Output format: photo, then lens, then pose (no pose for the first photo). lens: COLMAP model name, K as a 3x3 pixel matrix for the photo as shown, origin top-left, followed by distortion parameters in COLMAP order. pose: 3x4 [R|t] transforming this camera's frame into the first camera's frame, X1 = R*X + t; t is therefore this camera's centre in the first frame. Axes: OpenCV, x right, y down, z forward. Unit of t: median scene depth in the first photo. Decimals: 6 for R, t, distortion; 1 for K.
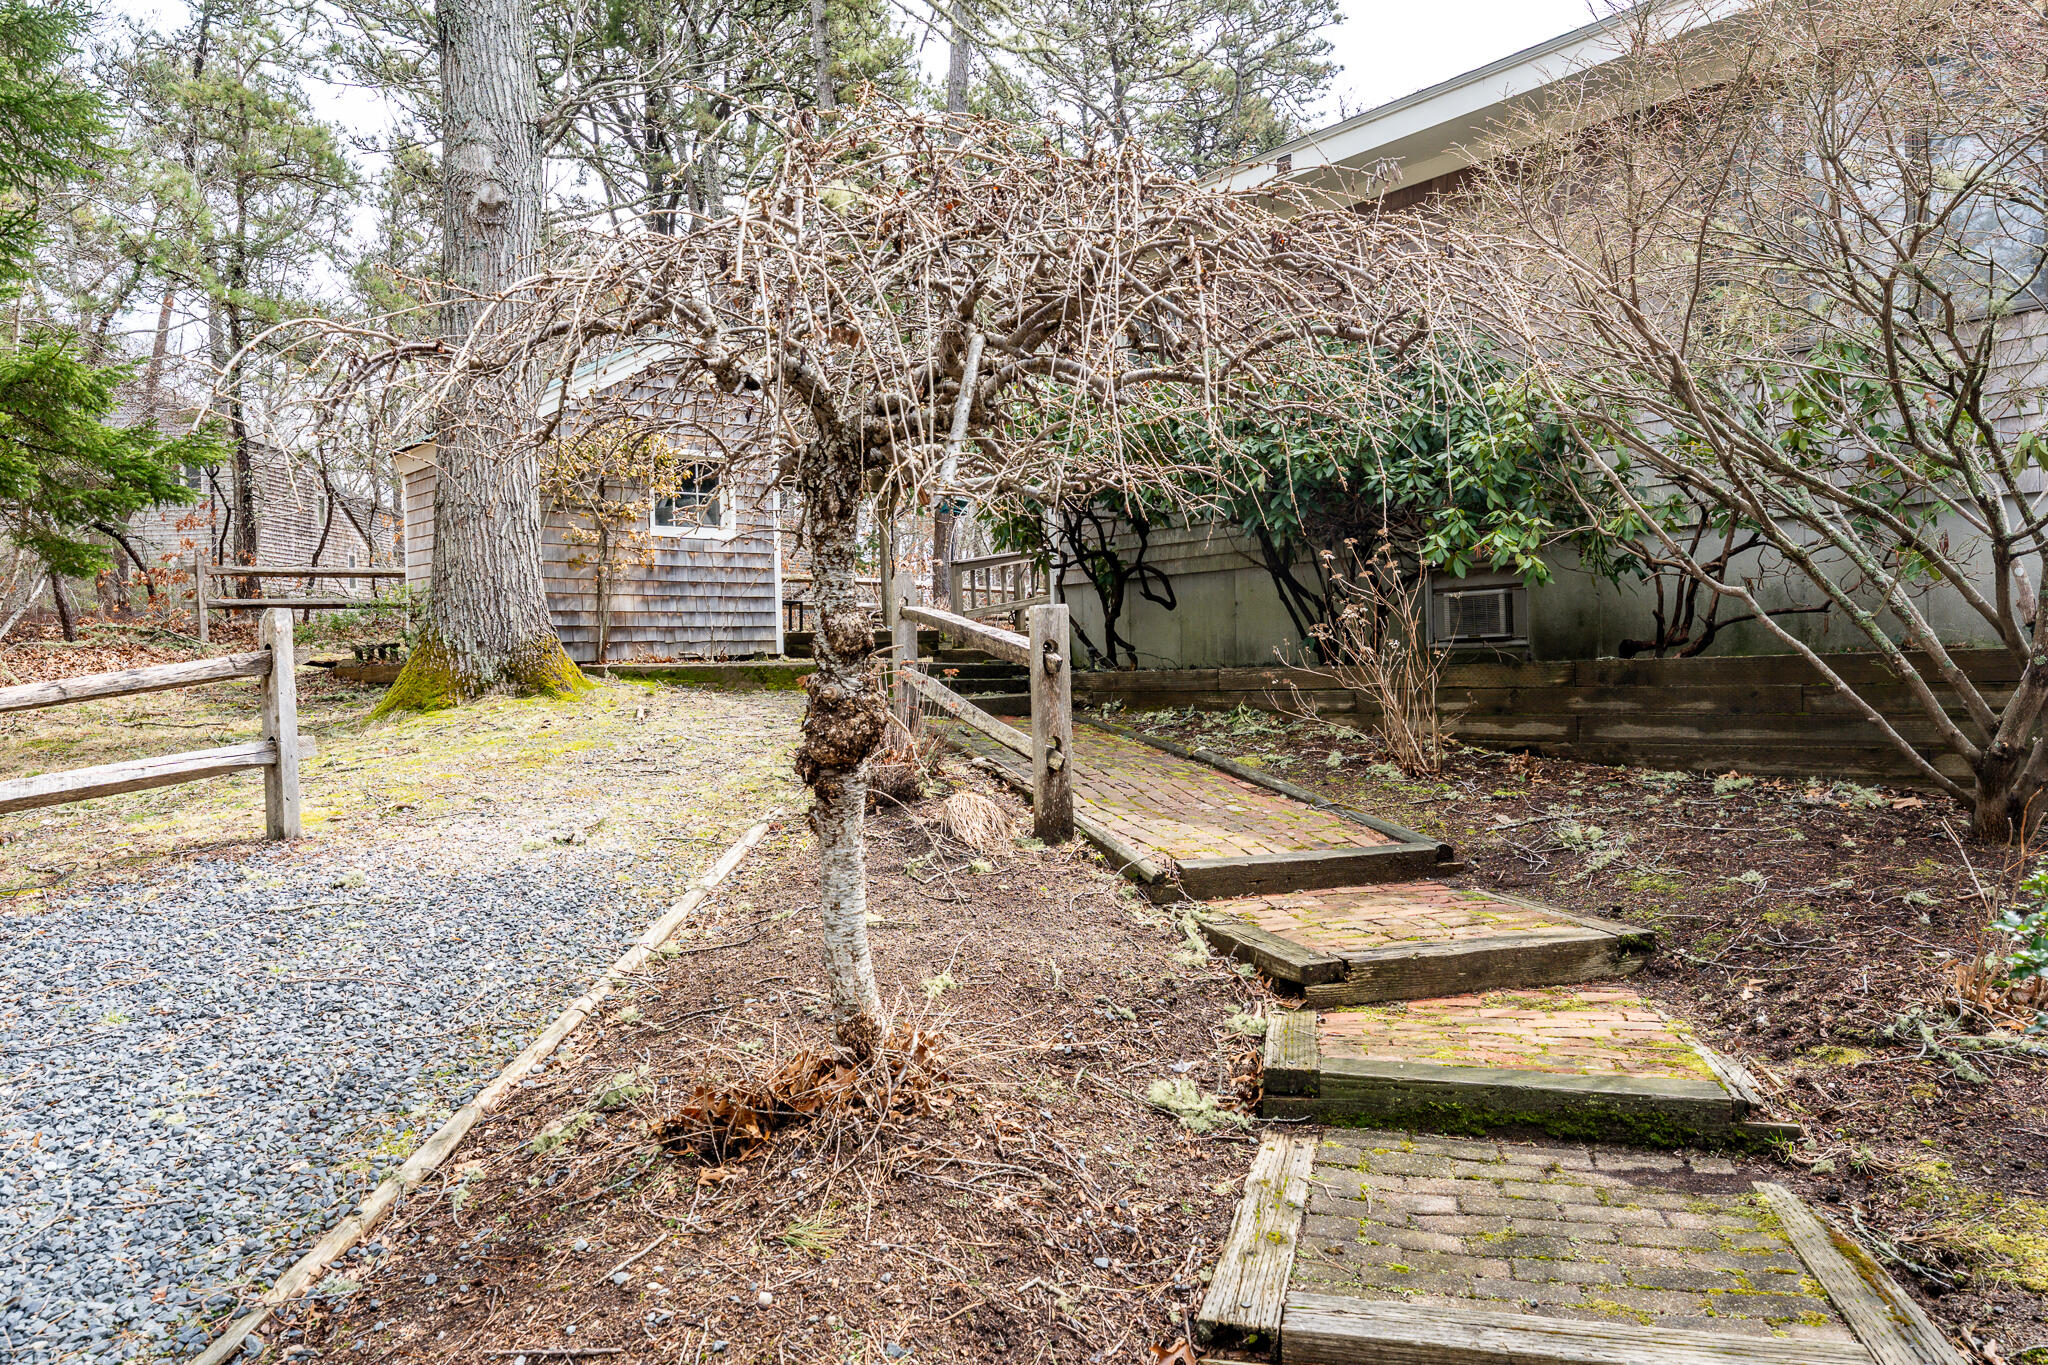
lens RADIAL K [[1399.4, 0, 1032.7], [0, 1399.4, 676.4], [0, 0, 1]] dist [0.003586, -0.001874]
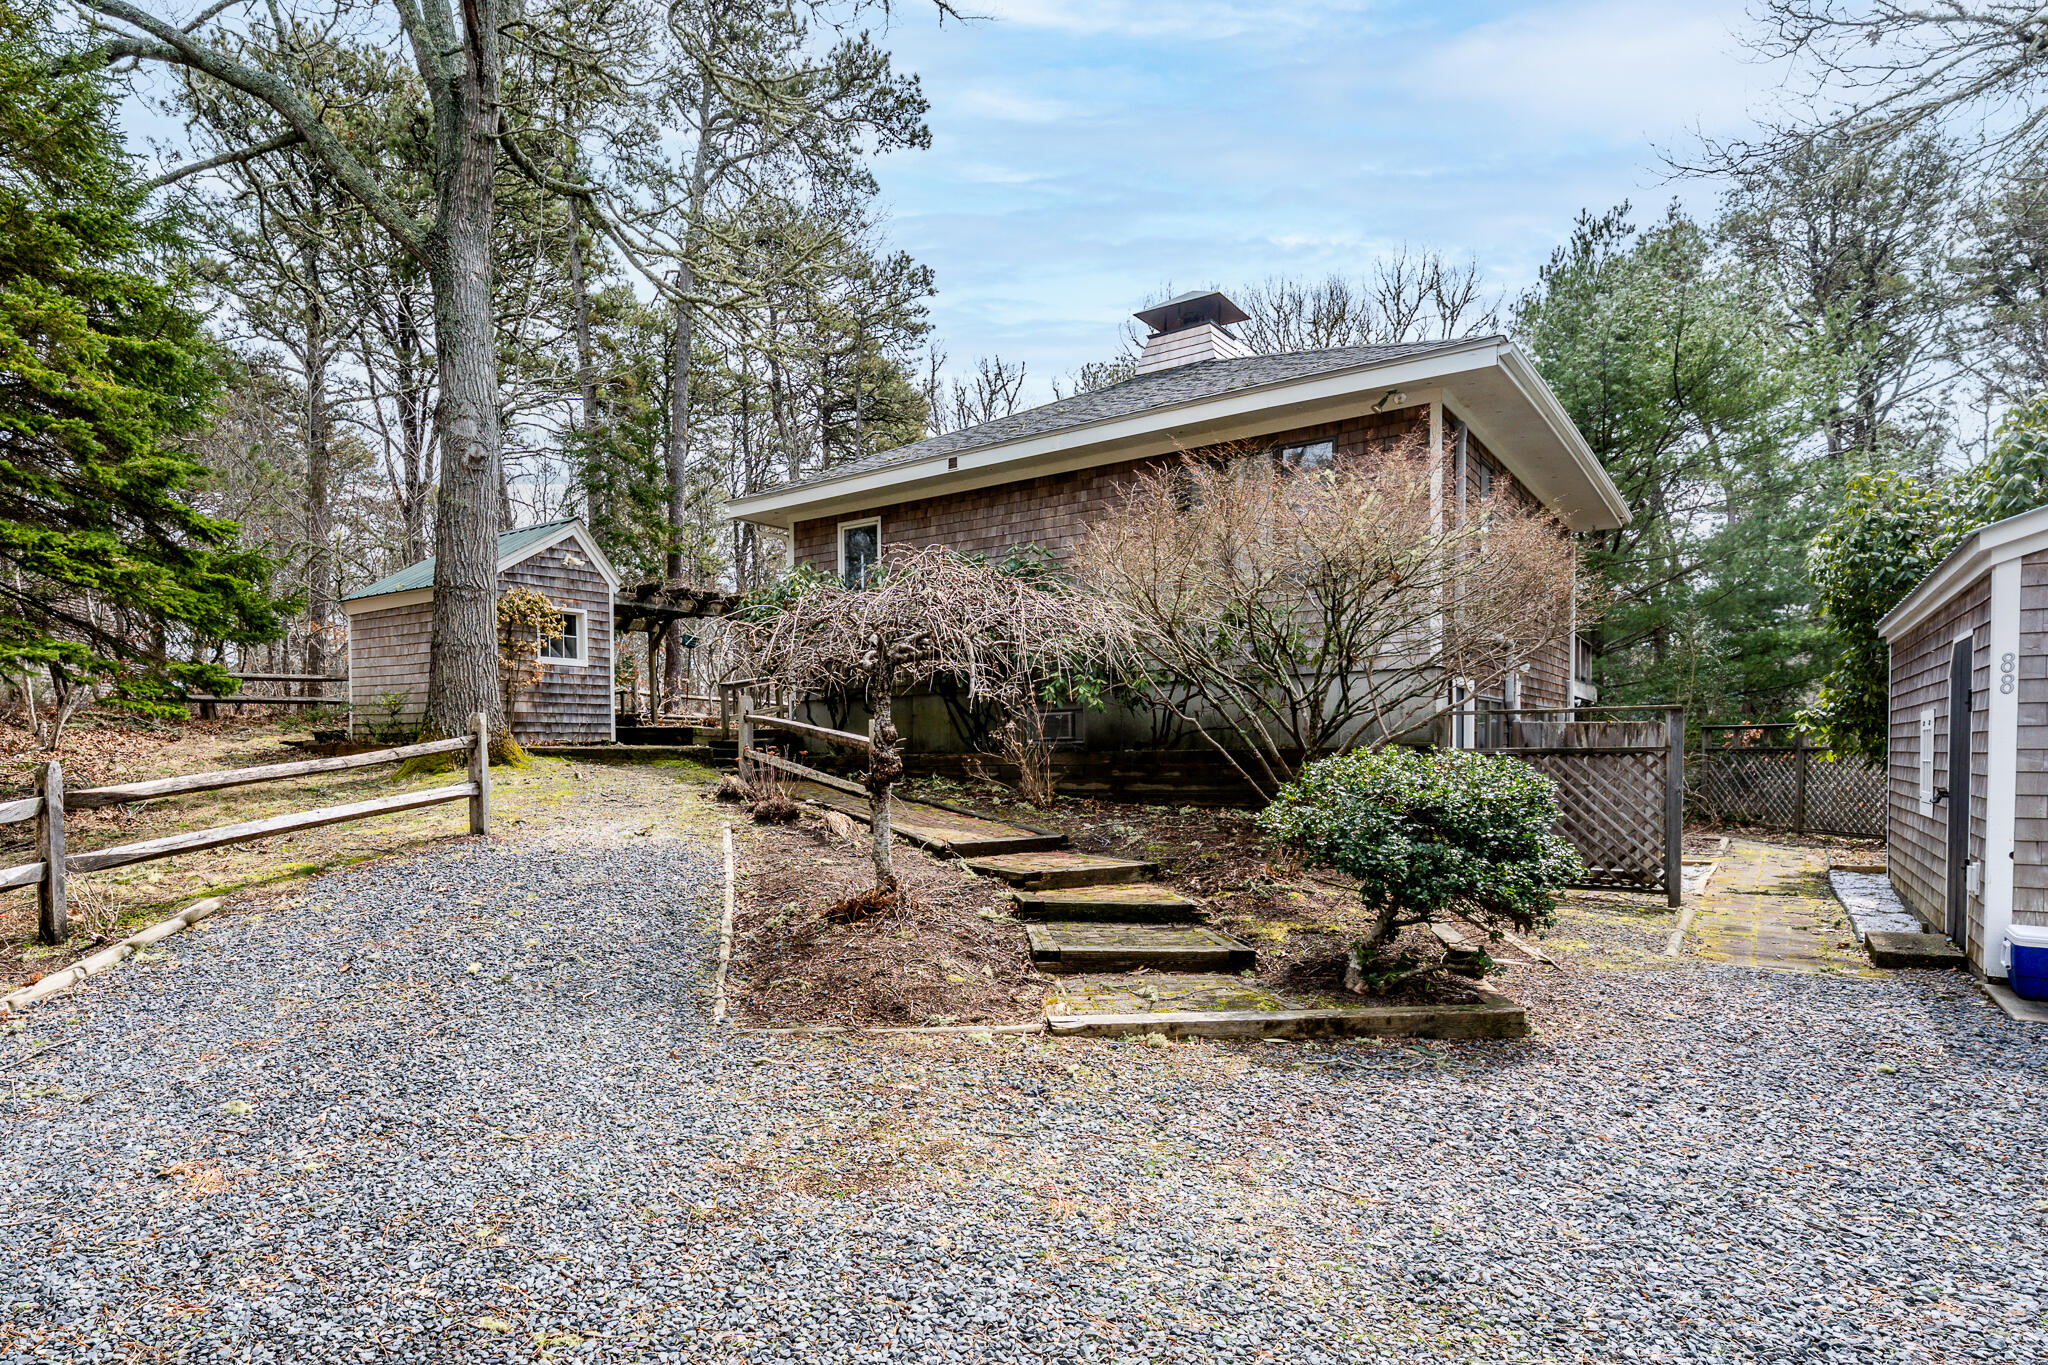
lens RADIAL K [[1089.9, 0, 900.3], [0, 1089.9, 787.5], [0, 0, 1]] dist [0.006179, 0.000882]
pose [[0.978358, 0.007781, 0.206771, -0.248282], [-0.012076, 0.999737, 0.019517, 0.014444], [-0.206564, -0.021591, 0.978195, -0.485436]]
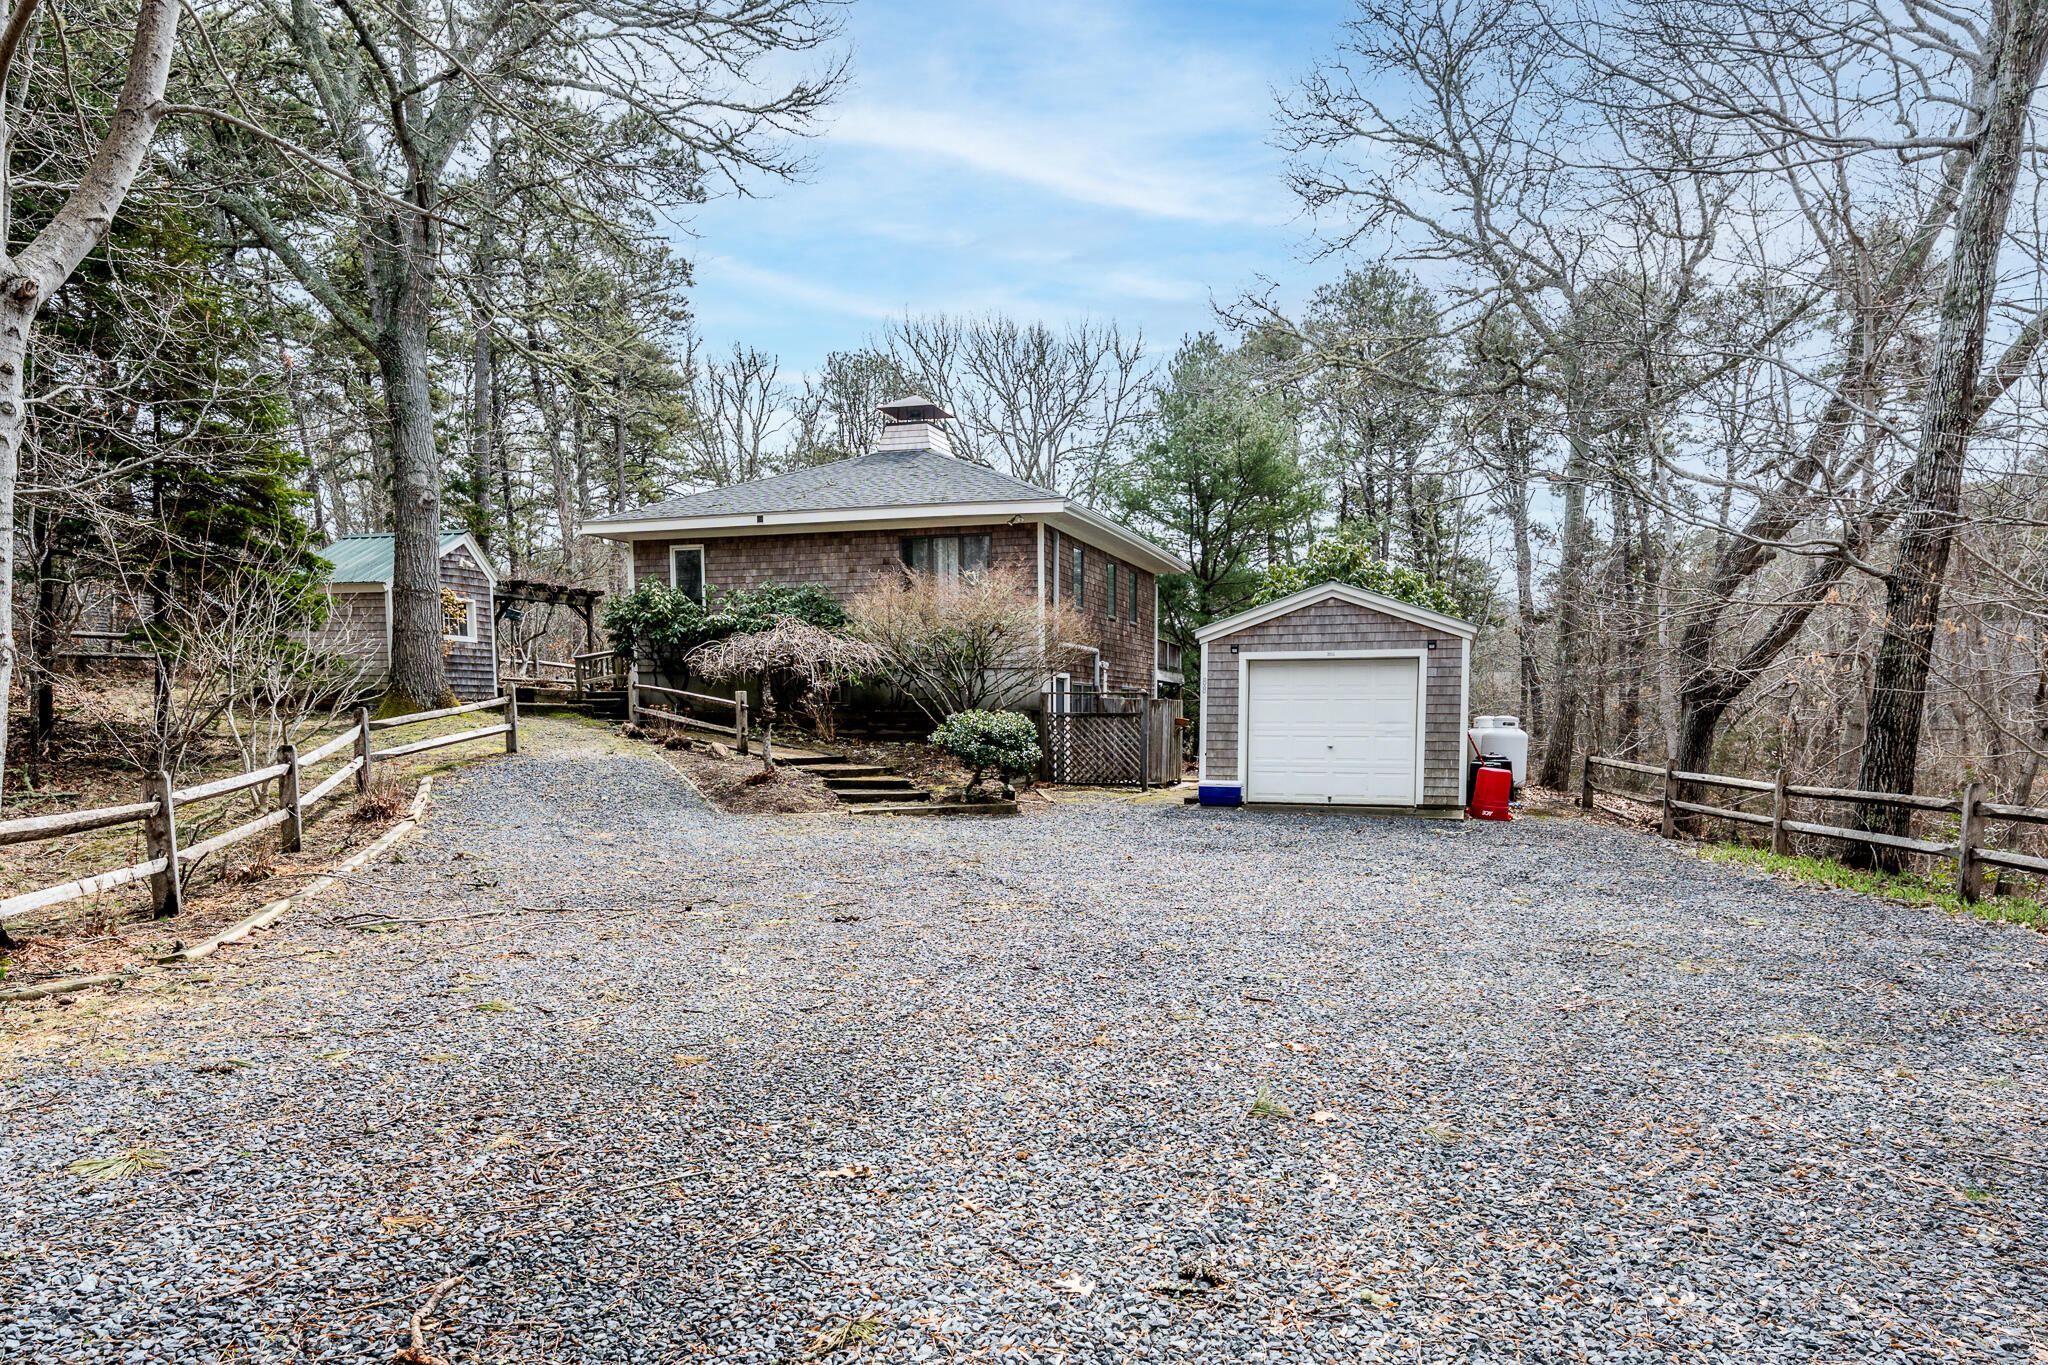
lens RADIAL K [[1119.3, 0, 1041.9], [0, 1119.3, 832.5], [0, 0, 1]] dist [0.002110, -0.000064]
pose [[0.845384, -0.028578, 0.533393, -0.793804], [-0.020459, 0.996103, 0.085796, 0.044152], [-0.533766, -0.083443, 0.841505, -1.704165]]
